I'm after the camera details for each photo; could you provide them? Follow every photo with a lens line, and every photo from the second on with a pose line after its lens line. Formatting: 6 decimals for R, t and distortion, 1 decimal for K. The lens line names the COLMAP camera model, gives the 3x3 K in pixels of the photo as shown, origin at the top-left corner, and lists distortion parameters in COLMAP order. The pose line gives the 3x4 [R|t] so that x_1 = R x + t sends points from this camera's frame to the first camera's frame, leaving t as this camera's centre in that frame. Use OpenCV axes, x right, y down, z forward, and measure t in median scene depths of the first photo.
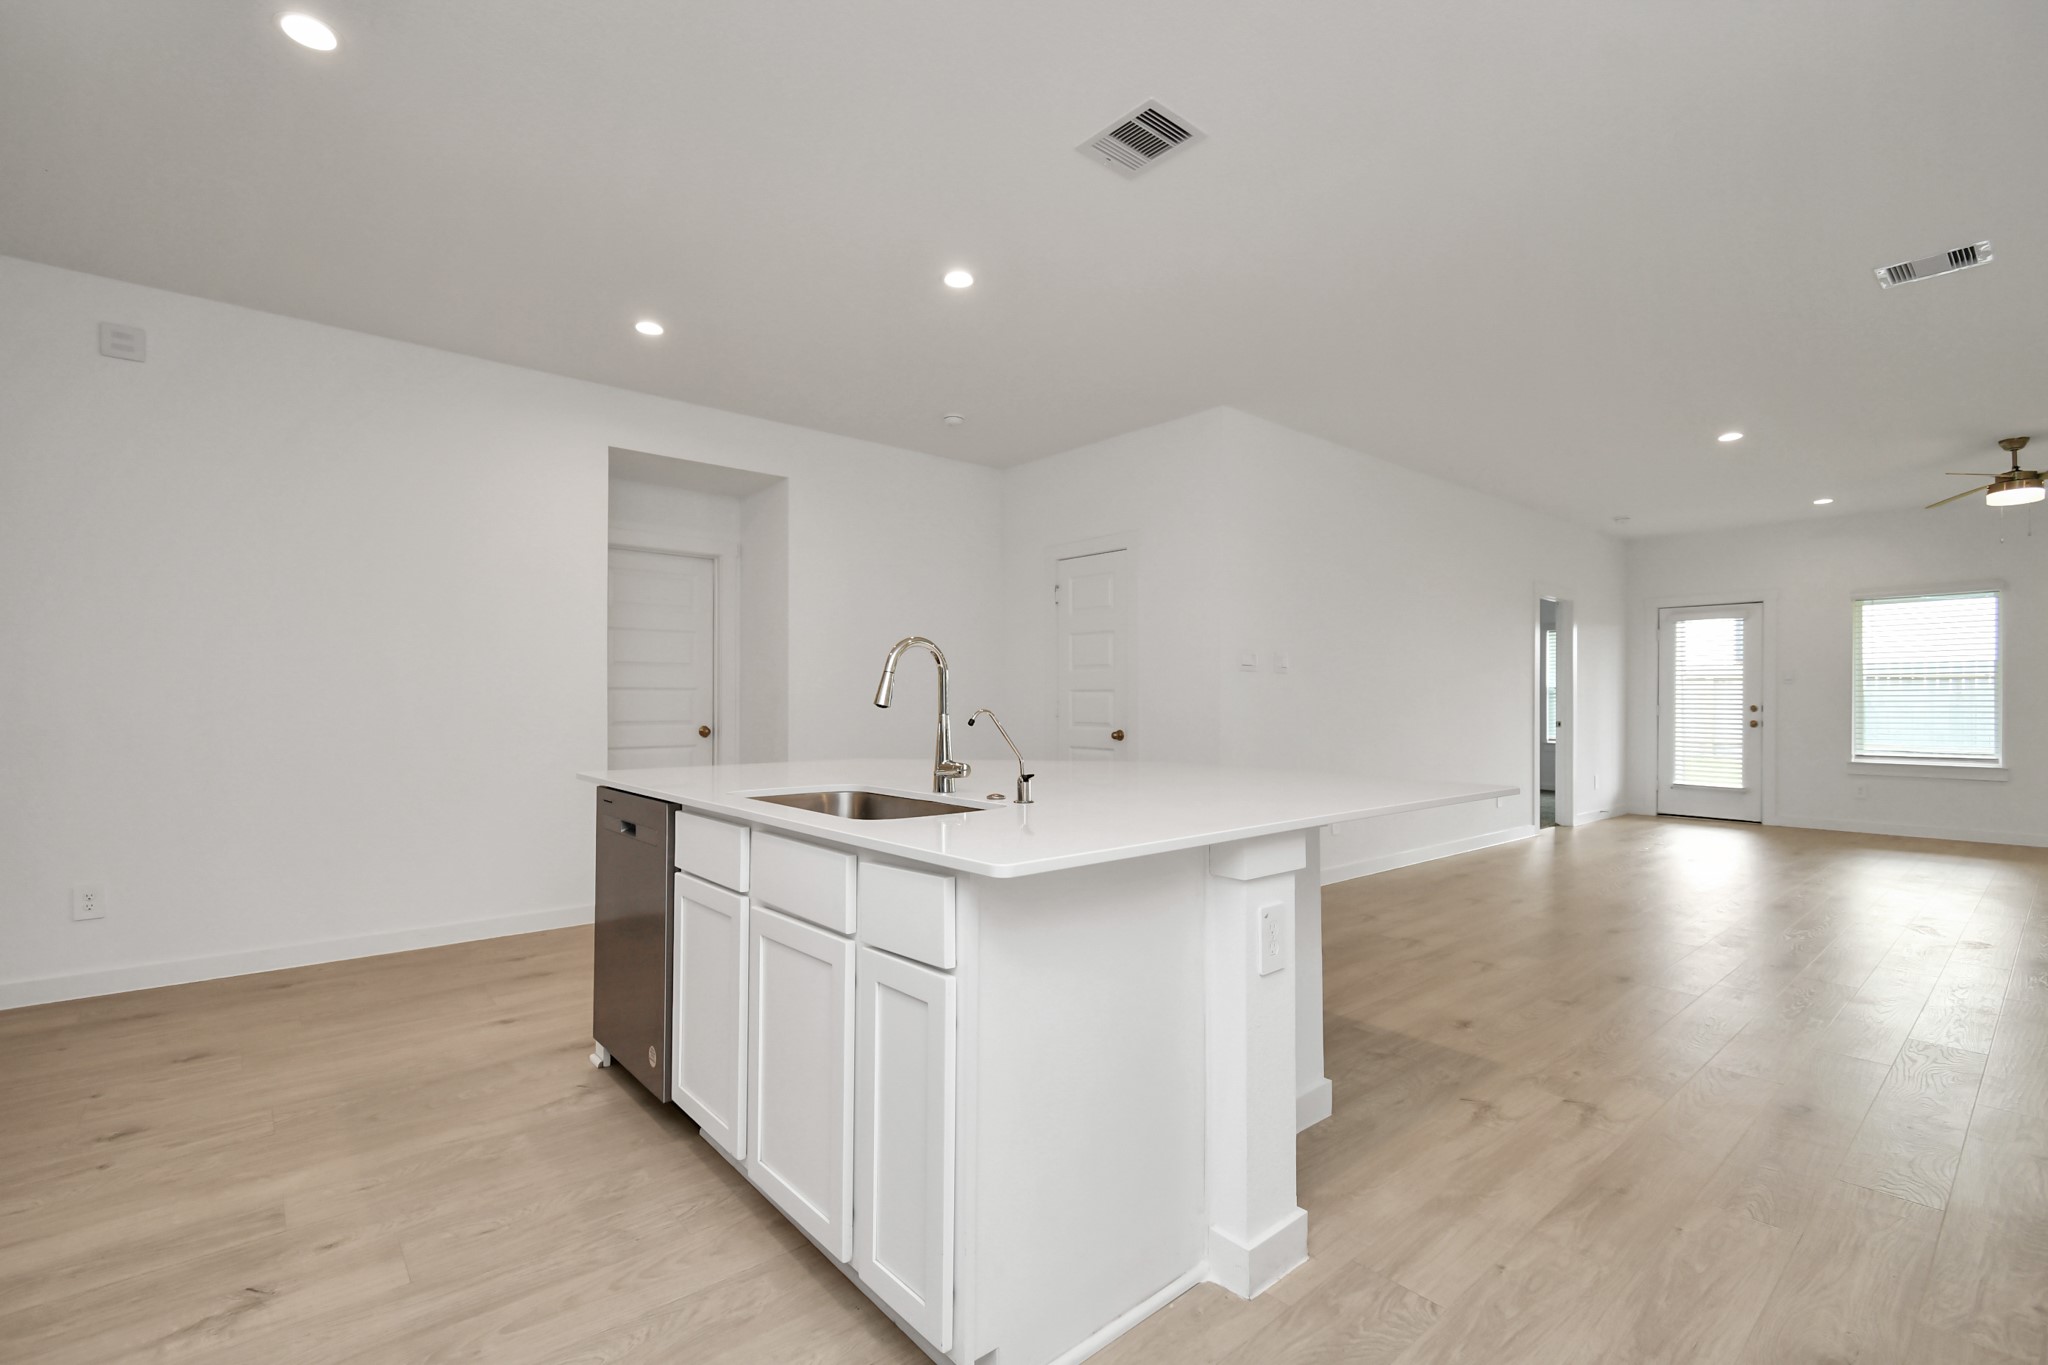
lens RADIAL K [[901.8, 0, 1024.6], [0, 901.8, 695.6], [0, 0, 1]] dist [0.013872, -0.006084]
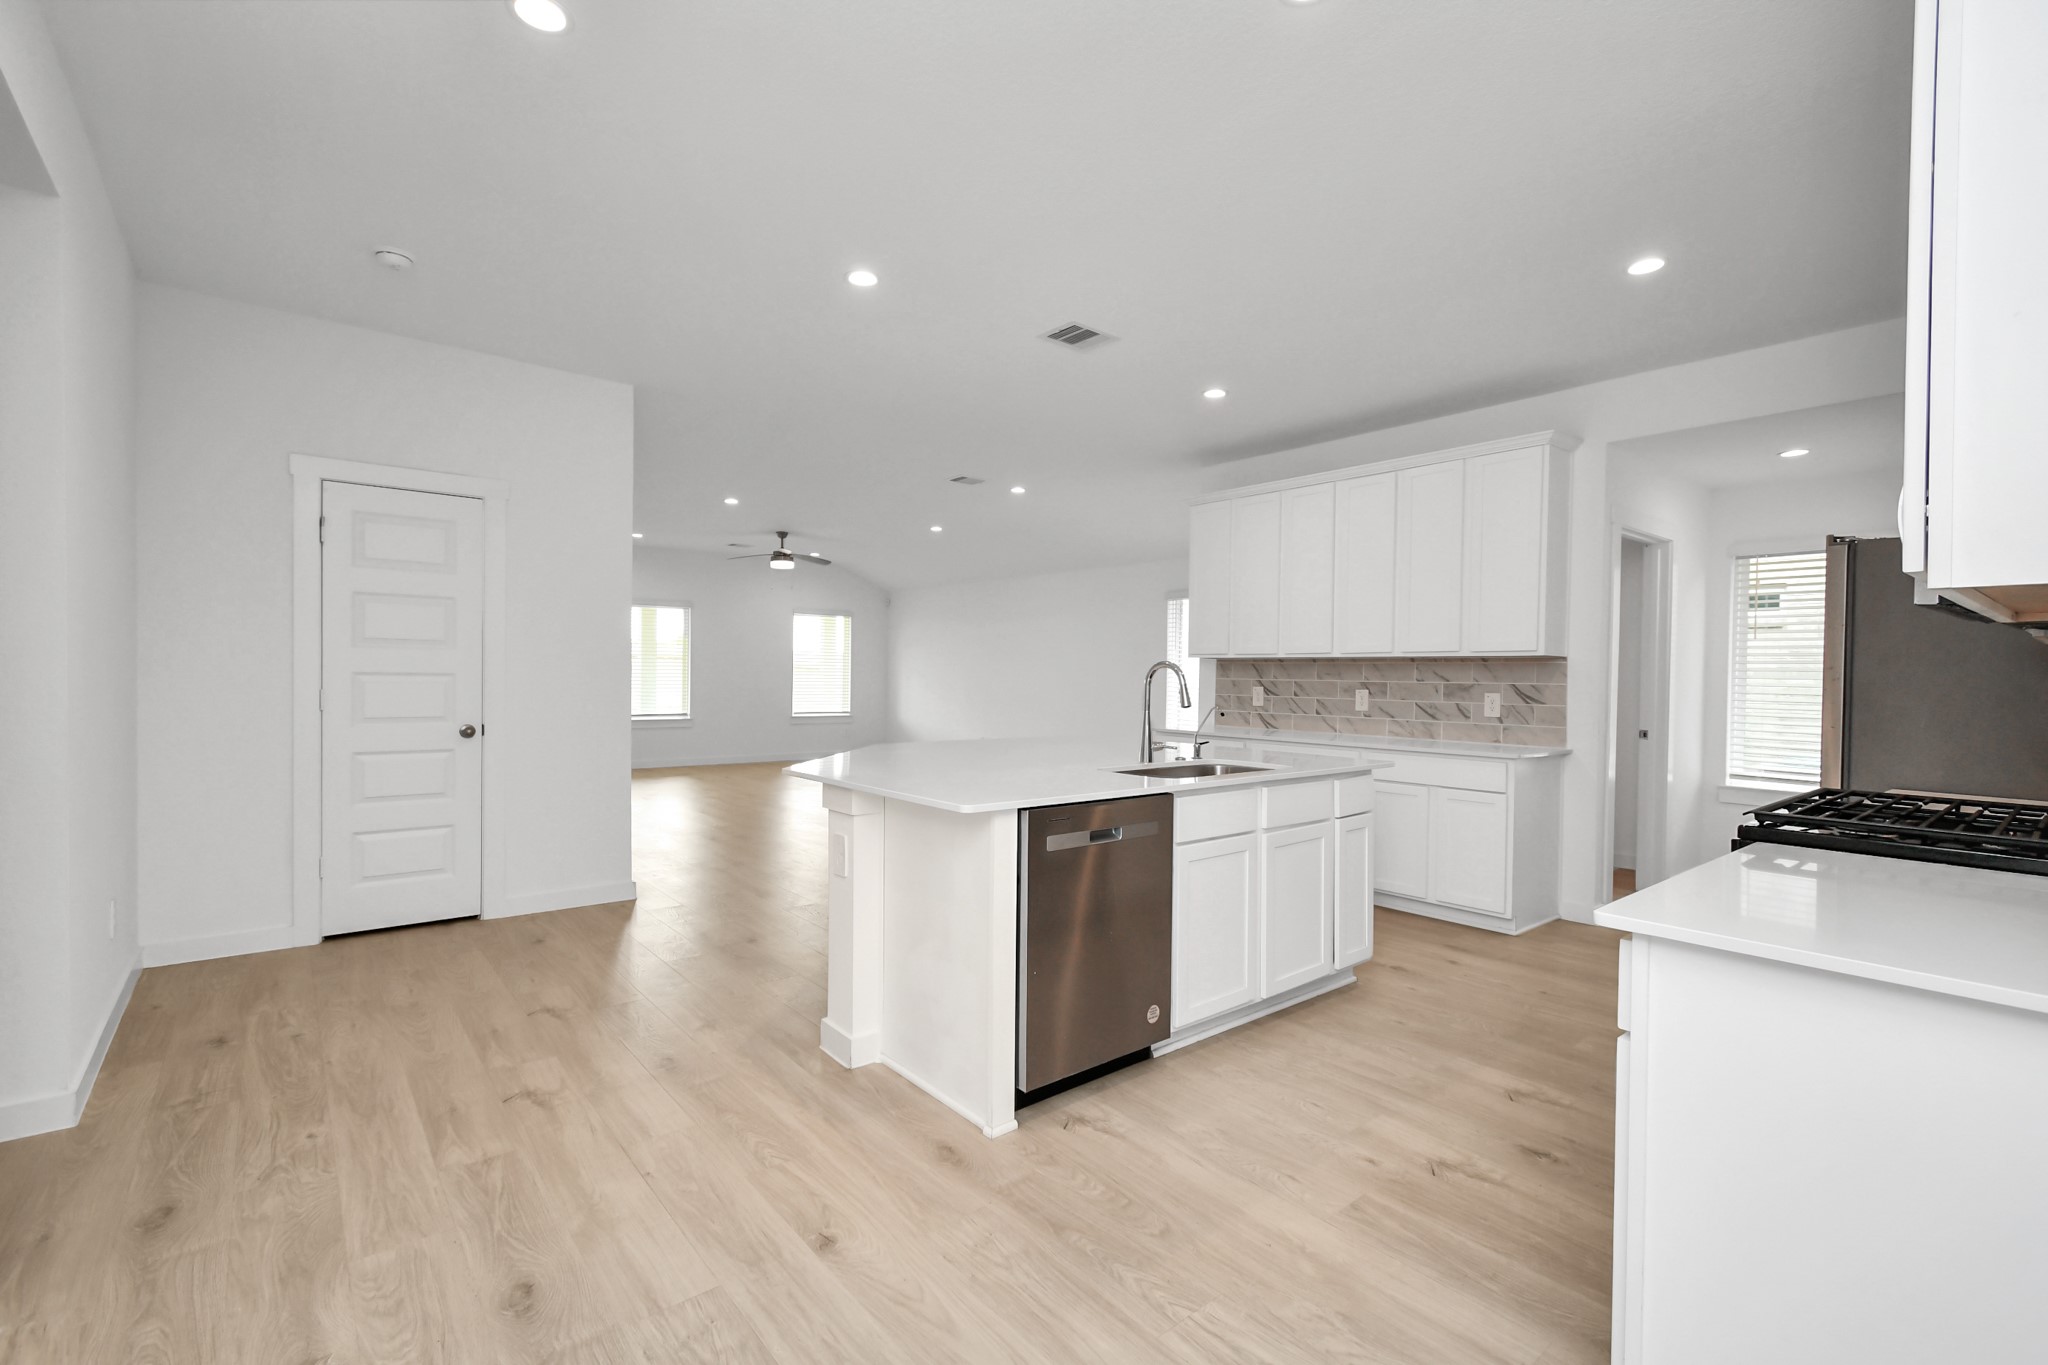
lens RADIAL K [[901.8, 0, 1024.6], [0, 901.8, 695.6], [0, 0, 1]] dist [0.013872, -0.006084]
pose [[0.018666, -0.024203, 0.999533, -1.621511], [-0.017782, 0.999541, 0.024535, -0.038228], [-0.999668, -0.018232, 0.018227, 1.191097]]
